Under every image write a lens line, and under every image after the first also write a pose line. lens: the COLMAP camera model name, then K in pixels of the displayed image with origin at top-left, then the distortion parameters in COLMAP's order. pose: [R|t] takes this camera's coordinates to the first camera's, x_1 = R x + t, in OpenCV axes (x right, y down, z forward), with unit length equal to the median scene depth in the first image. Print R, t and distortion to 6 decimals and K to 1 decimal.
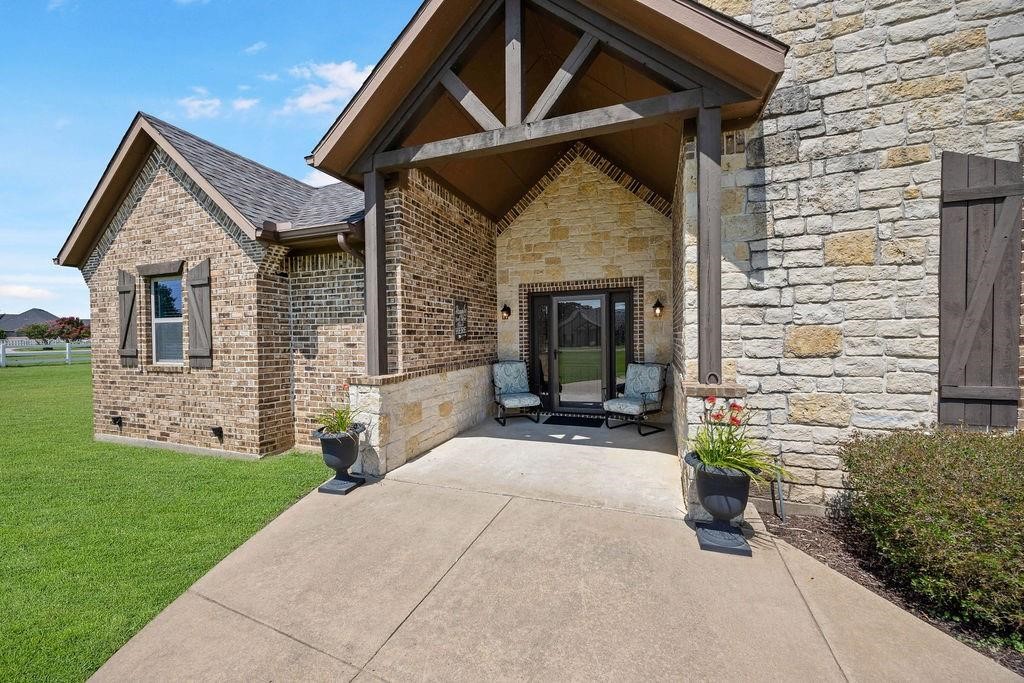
lens RADIAL K [[388.4, 0, 521.1], [0, 388.4, 342.1], [0, 0, 1]] dist [-0.000973, -0.000146]
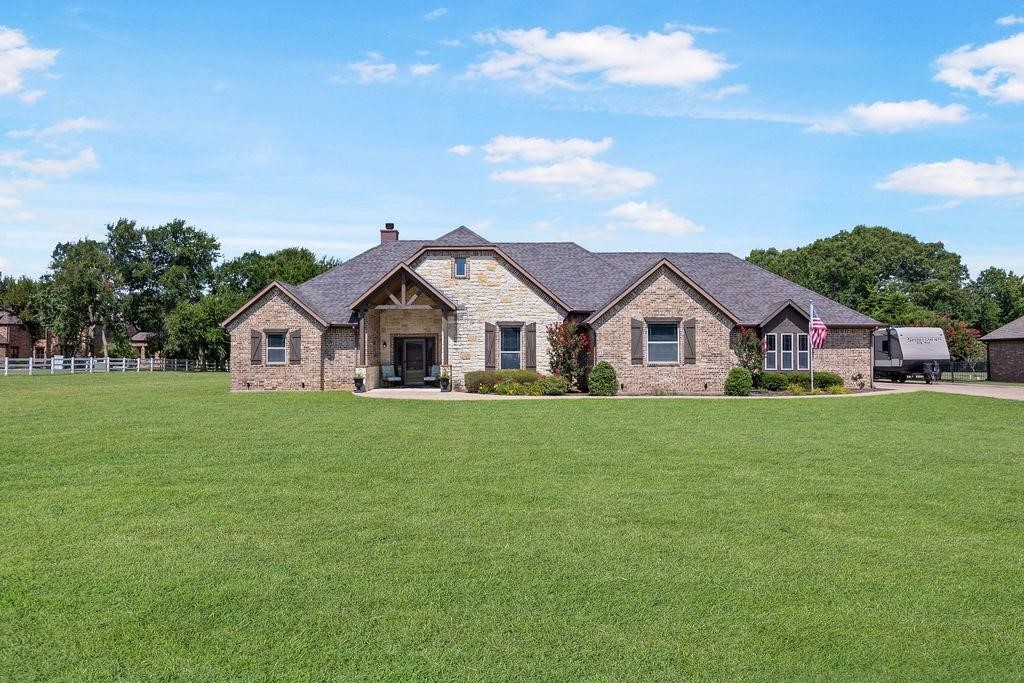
lens RADIAL K [[720.1, 0, 512.0], [0, 720.1, 341.5], [0, 0, 1]] dist [0.004989, 0.000008]
pose [[0.945893, 0.014680, 0.324145, -1.063485], [-0.002395, 0.999265, -0.038264, 0.103622], [-0.324469, 0.035417, 0.945233, -5.018405]]
